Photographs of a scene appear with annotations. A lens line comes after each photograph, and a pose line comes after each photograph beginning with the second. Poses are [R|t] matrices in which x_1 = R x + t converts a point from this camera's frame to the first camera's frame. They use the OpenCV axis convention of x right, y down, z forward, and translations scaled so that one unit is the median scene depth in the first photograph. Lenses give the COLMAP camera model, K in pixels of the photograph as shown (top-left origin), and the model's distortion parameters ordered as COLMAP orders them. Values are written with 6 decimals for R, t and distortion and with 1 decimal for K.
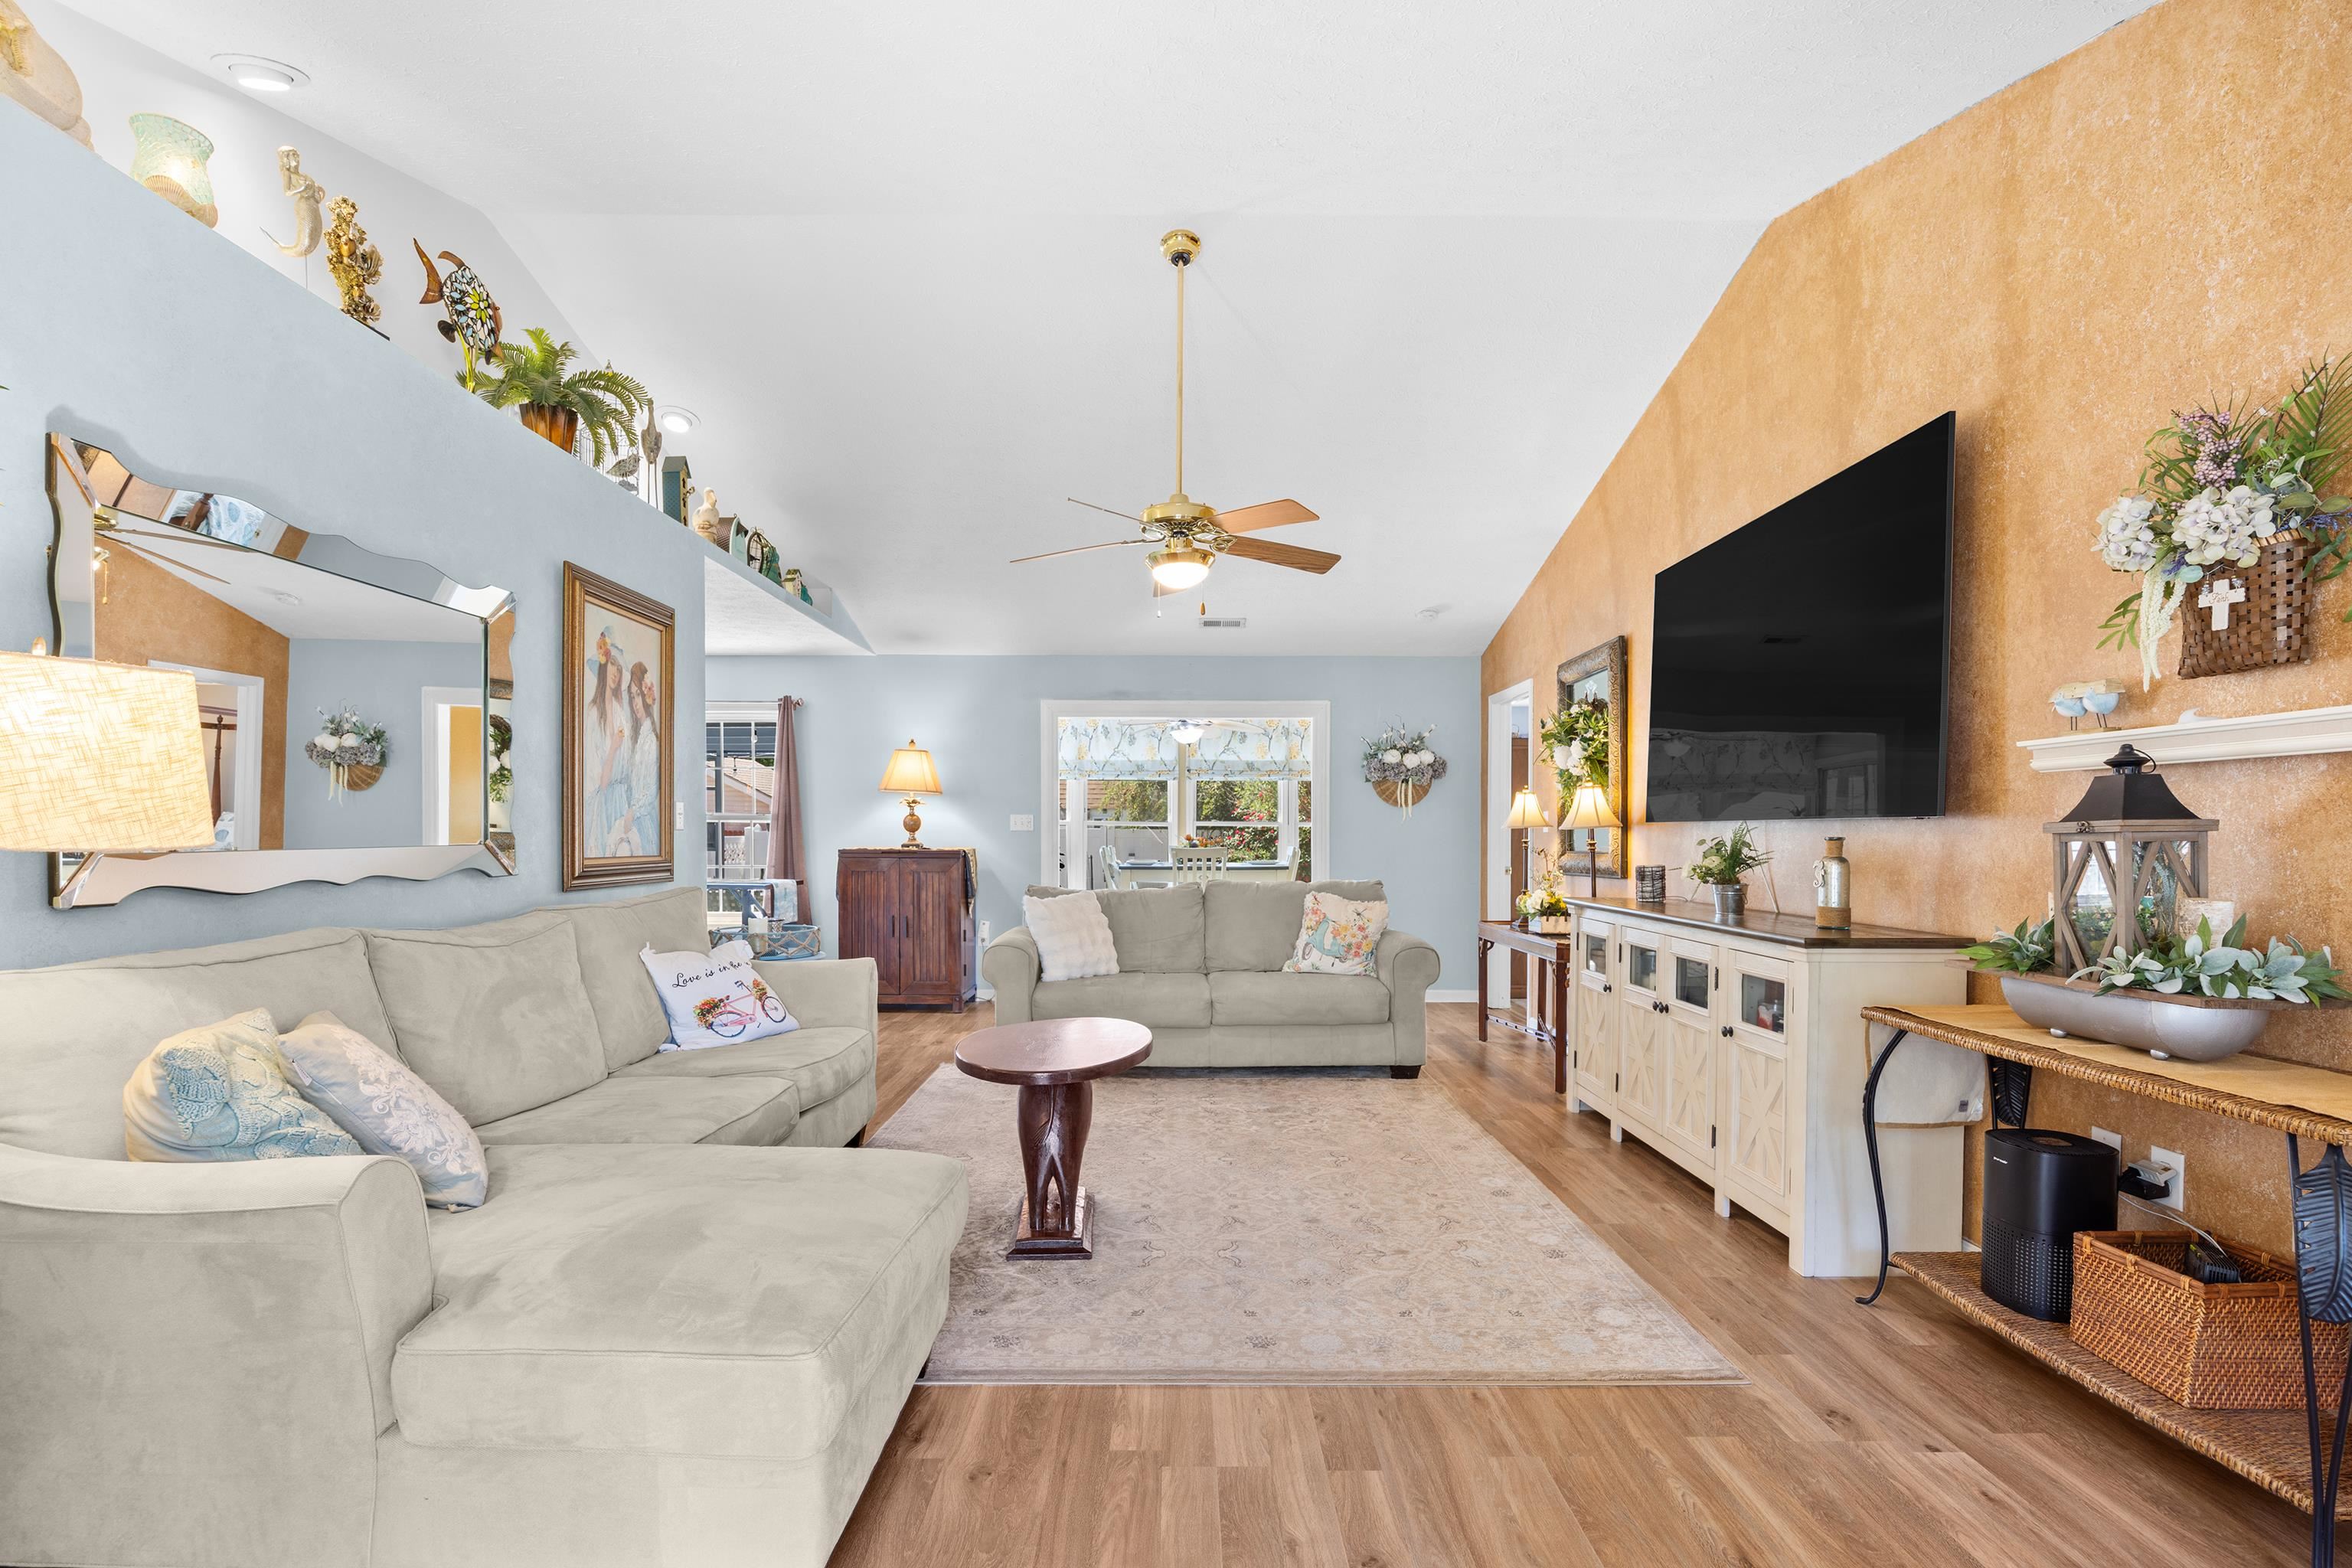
lens RADIAL K [[1098.0, 0, 1181.9], [0, 1098.0, 851.4], [0, 0, 1]] dist [-0.015927, 0.001095]
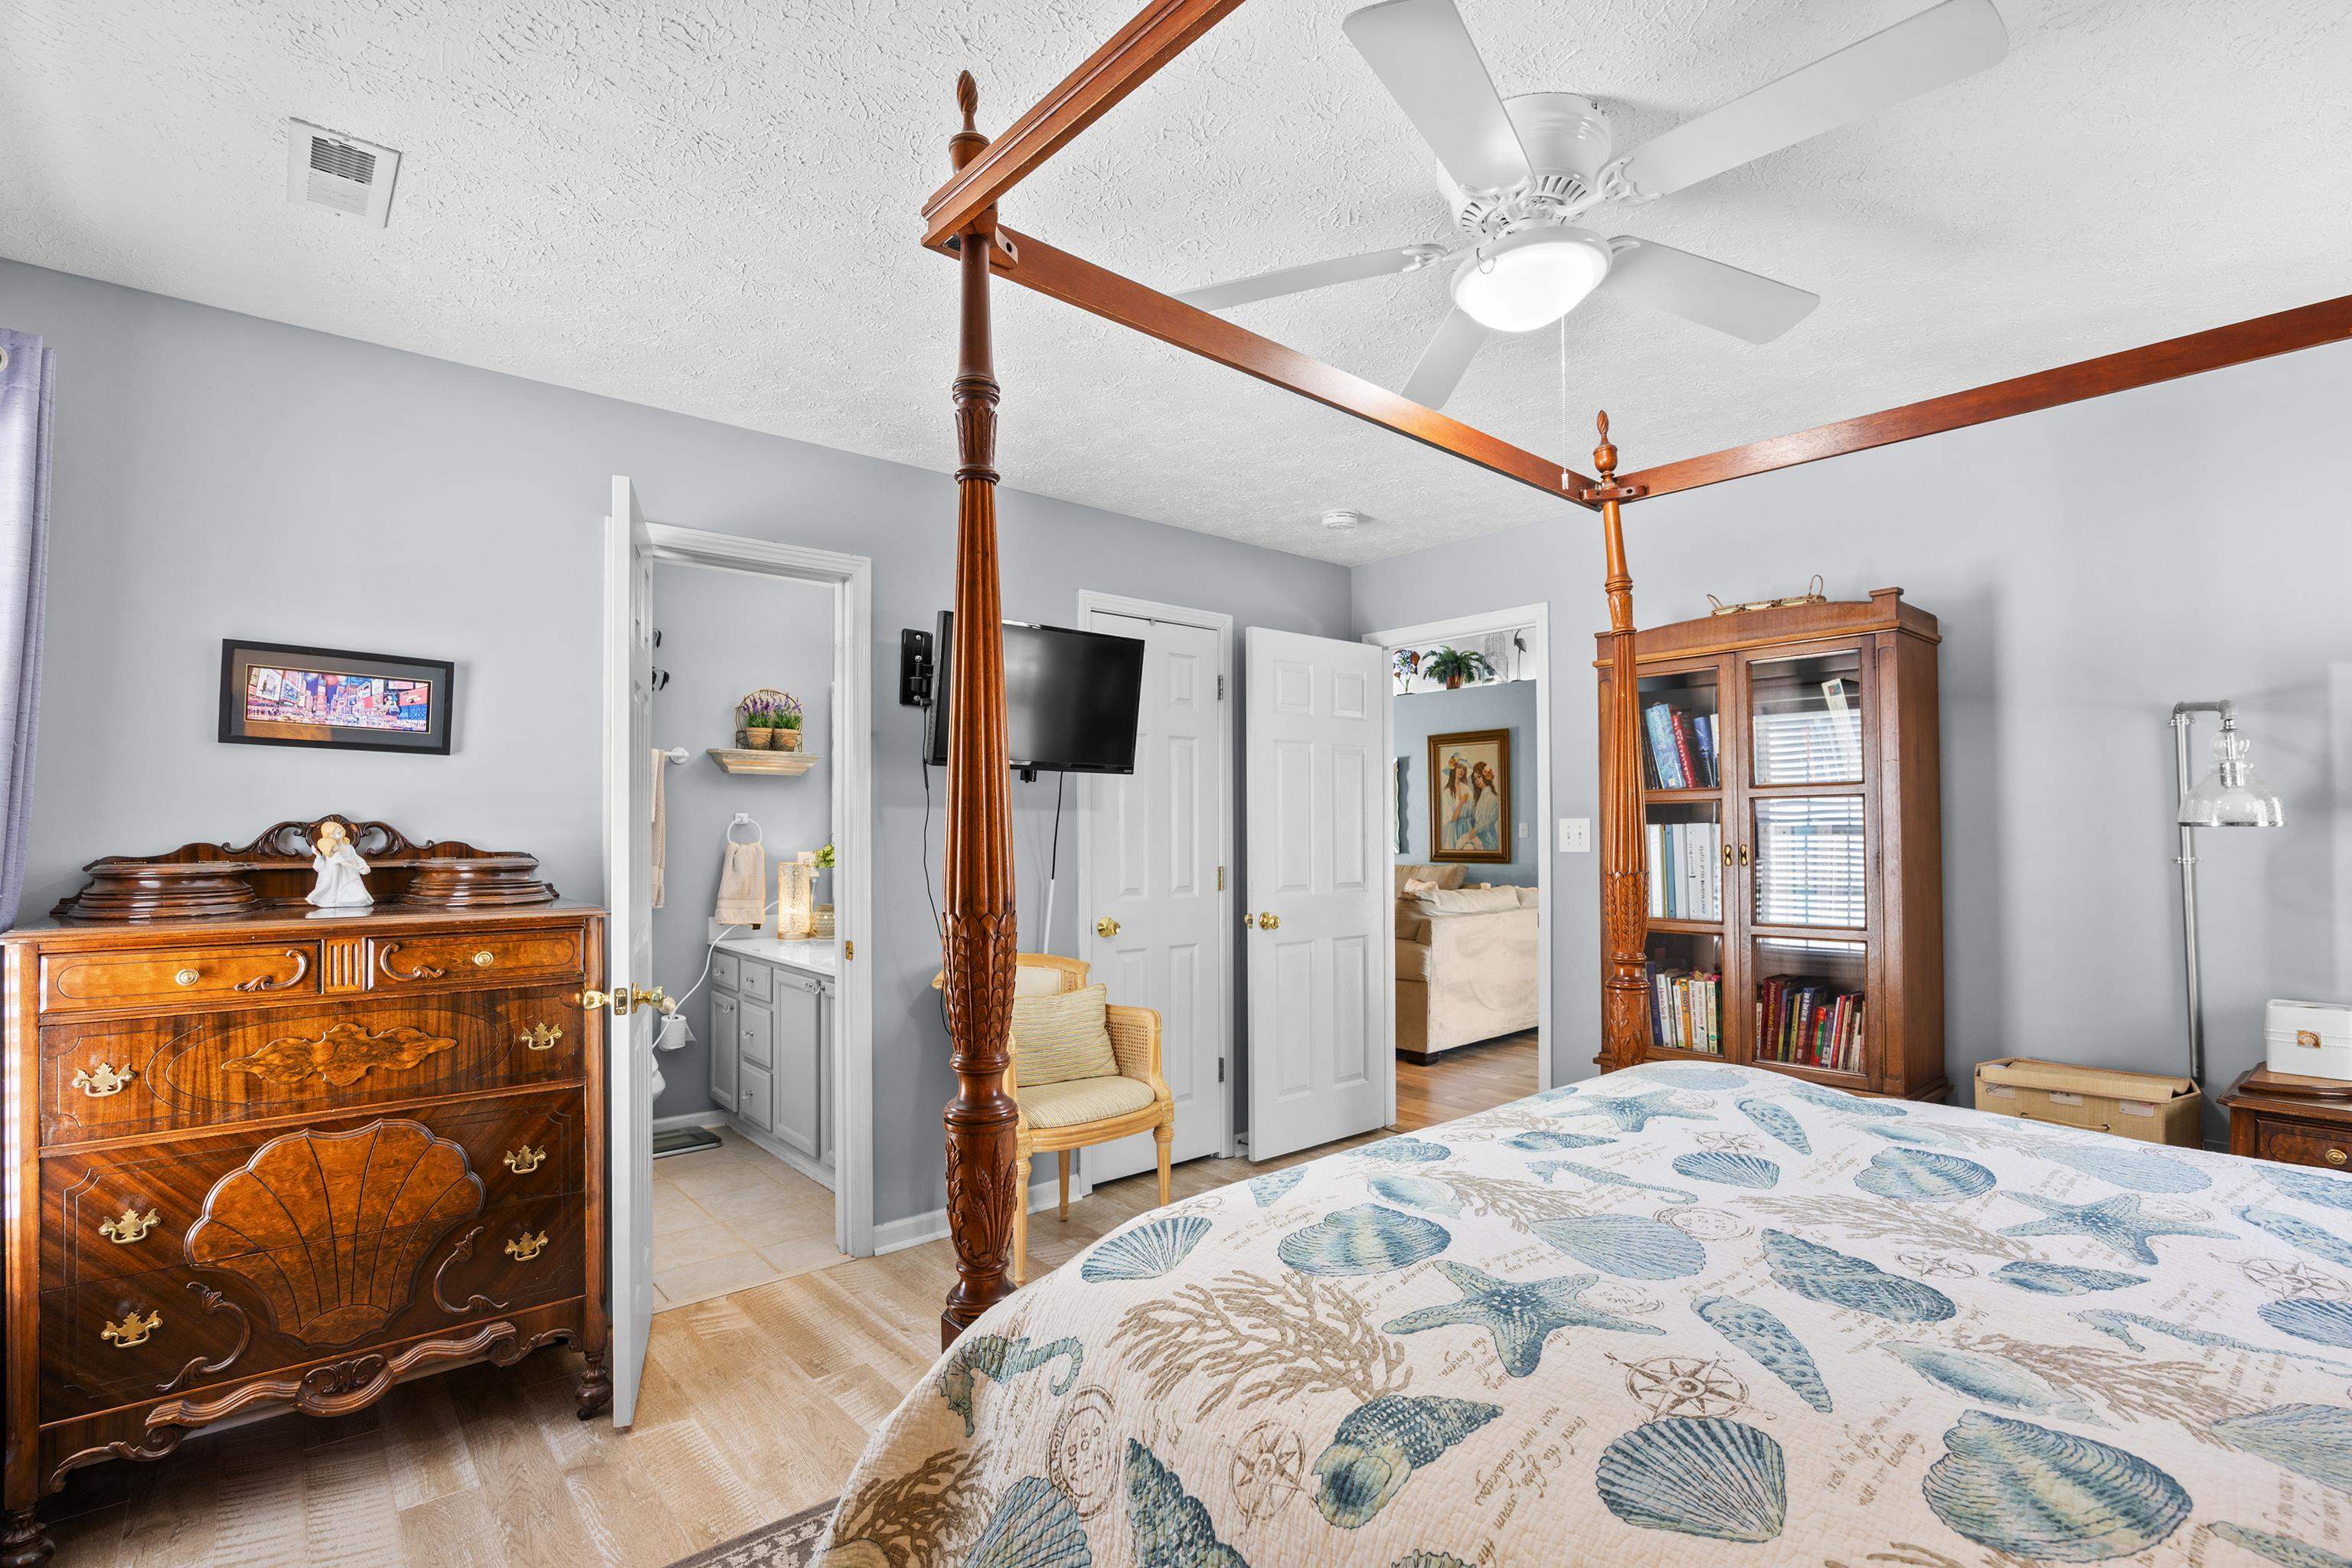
lens RADIAL K [[1095.8, 0, 1170.6], [0, 1095.8, 810.9], [0, 0, 1]] dist [-0.016355, 0.000489]
pose [[-0.761078, -0.015256, -0.648481, 1.533836], [-0.013114, 0.999881, -0.008132, -0.053078], [0.648528, 0.002315, -0.761187, 2.482231]]
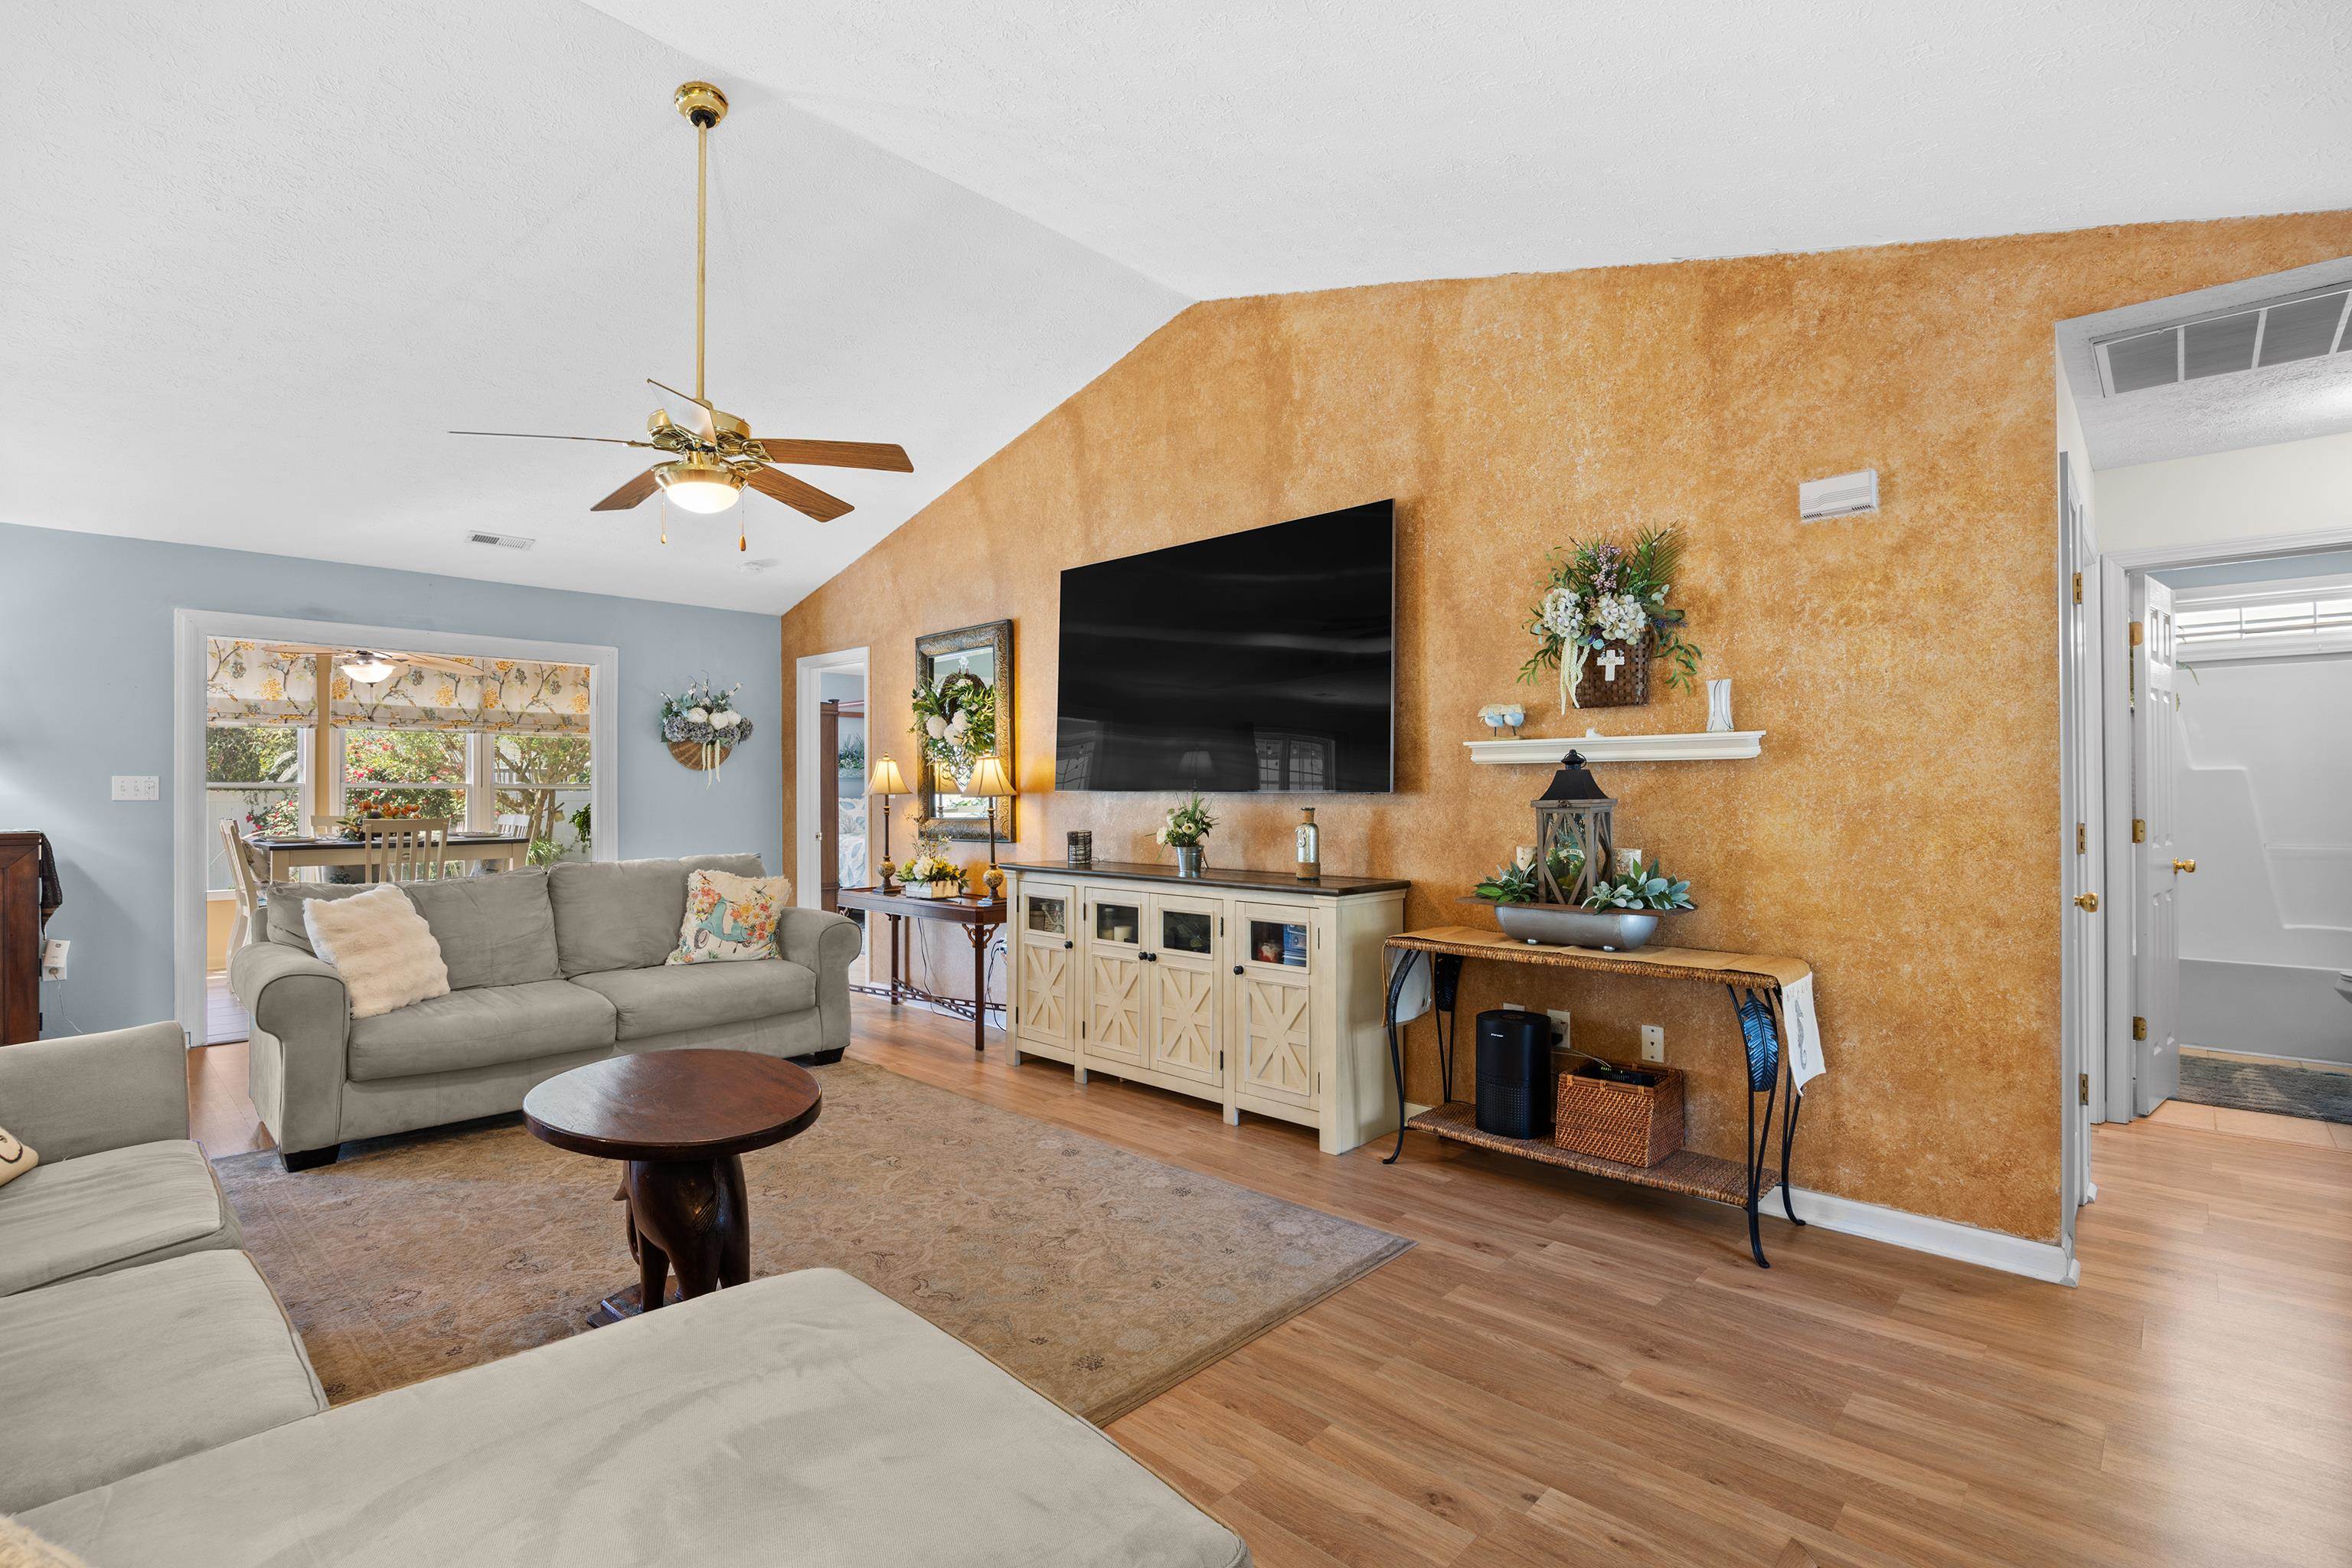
lens RADIAL K [[1073.0, 0, 1164.8], [0, 1073.0, 786.0], [0, 0, 1]] dist [-0.016598, 0.000427]
pose [[0.692545, -0.000382, 0.721375, -0.353389], [0.014389, 0.999808, -0.013285, -0.019876], [-0.721231, 0.019580, 0.692418, 0.205907]]
